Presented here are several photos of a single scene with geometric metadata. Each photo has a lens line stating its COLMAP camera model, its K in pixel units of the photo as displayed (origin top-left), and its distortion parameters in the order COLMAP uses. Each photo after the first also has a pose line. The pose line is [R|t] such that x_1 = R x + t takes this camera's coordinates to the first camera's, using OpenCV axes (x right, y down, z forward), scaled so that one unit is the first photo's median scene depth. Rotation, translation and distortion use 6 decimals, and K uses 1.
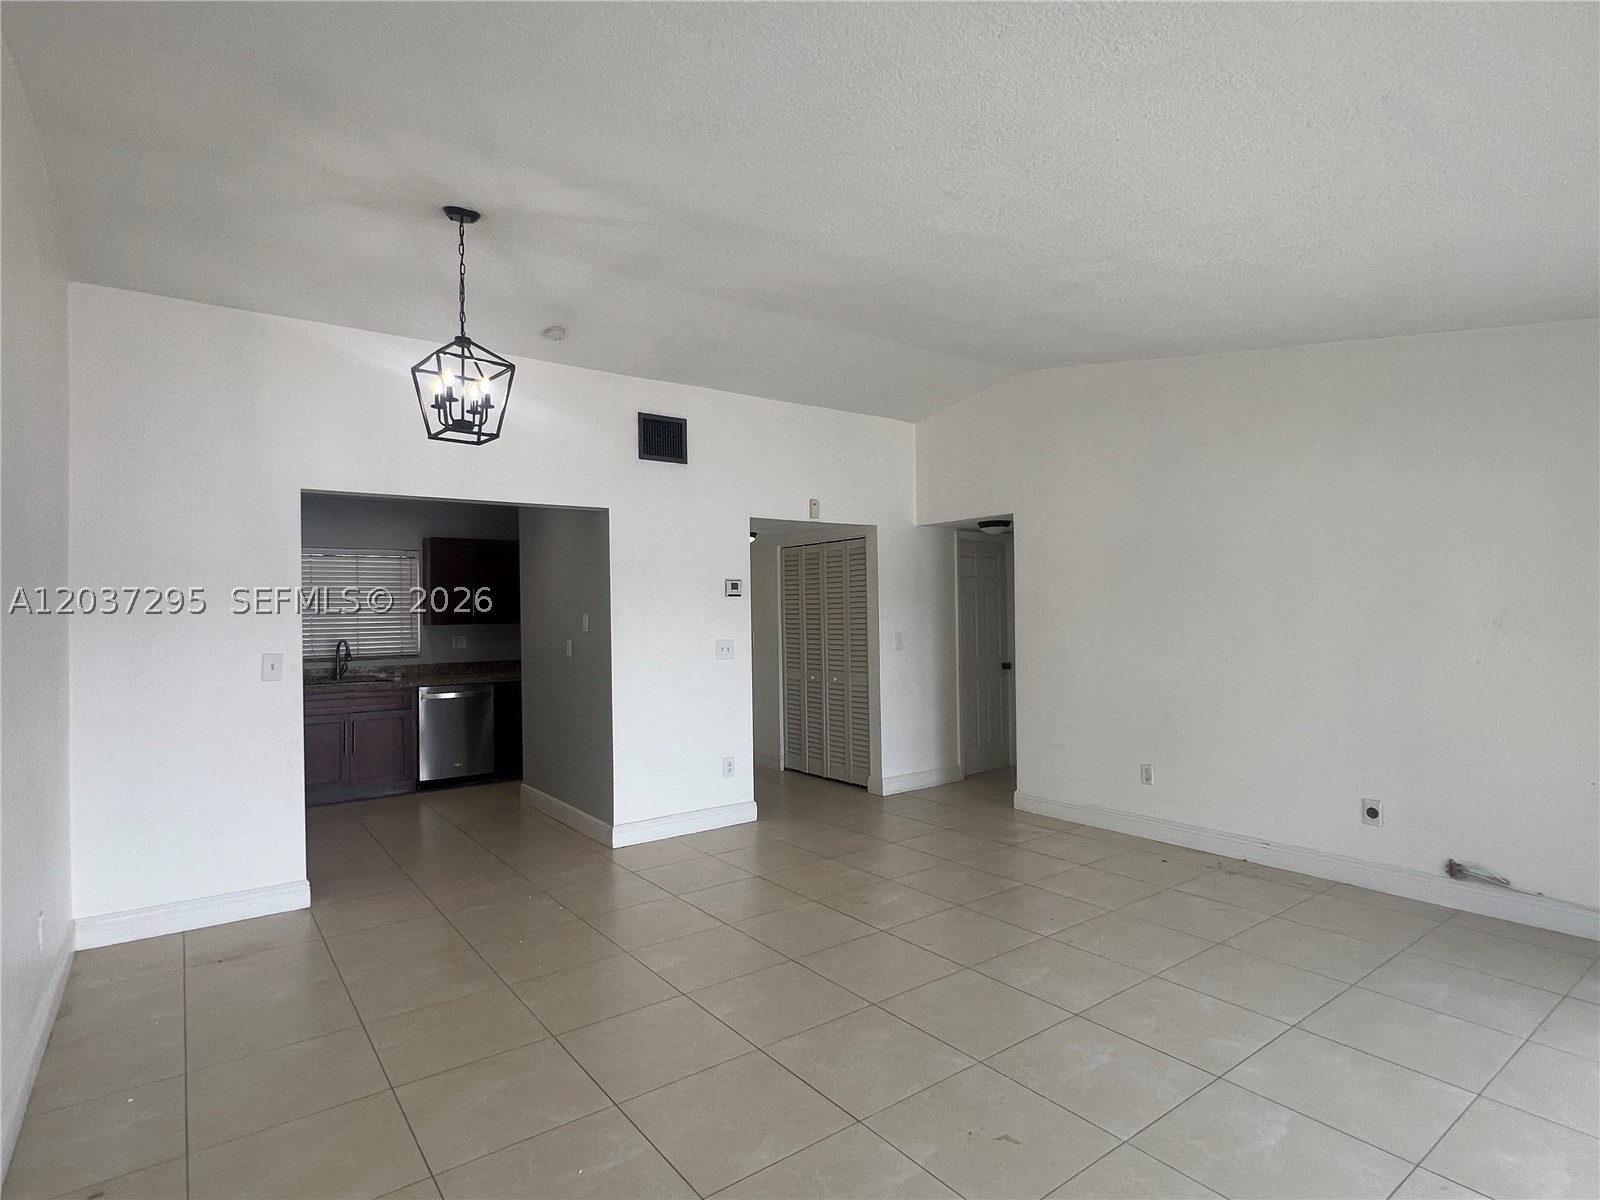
lens RADIAL K [[839.8, 0, 796.1], [0, 839.8, 605.3], [0, 0, 1]] dist [0.000343, 0.000725]
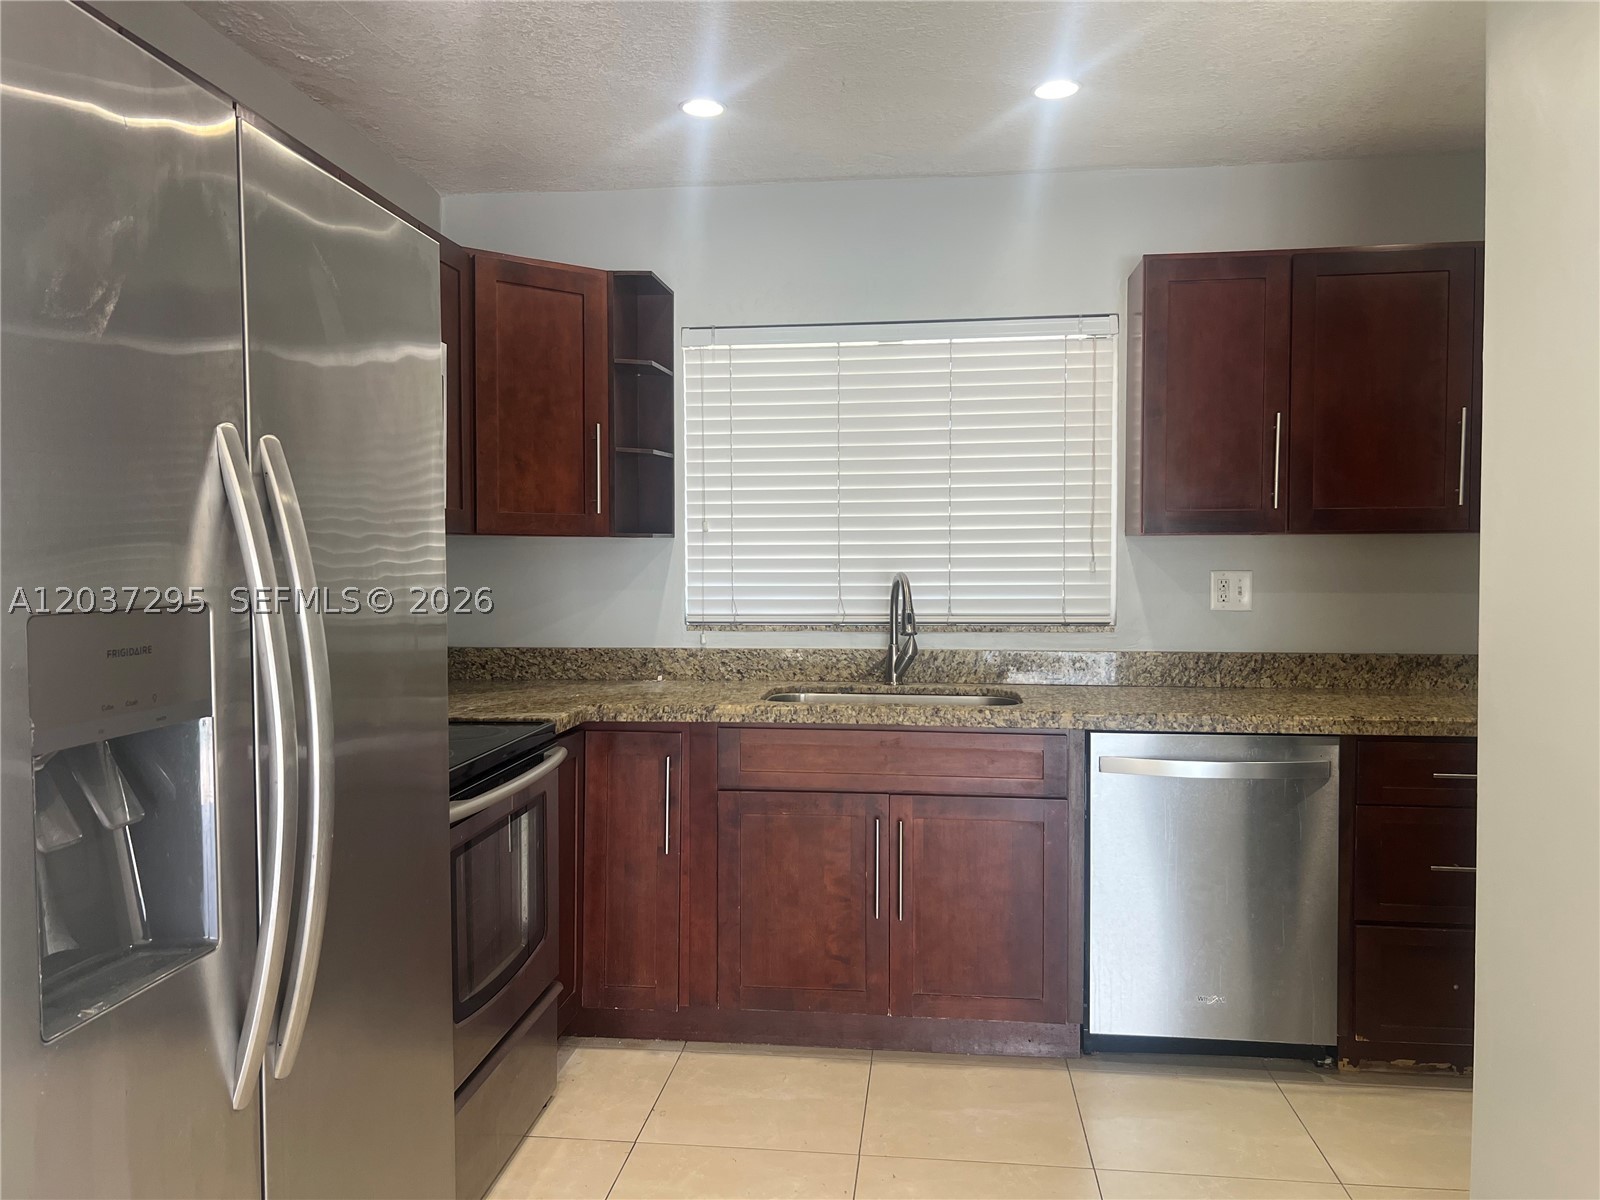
lens RADIAL K [[1196.1, 0, 800.0], [0, 1196.1, 600.0], [0, 0, 1]] dist [0.004321, -0.003599]
pose [[0.724663, 0.034439, -0.688243, -0.264046], [0.001159, 0.998688, 0.051195, 0.030911], [0.689103, -0.037897, 0.723672, 0.713353]]
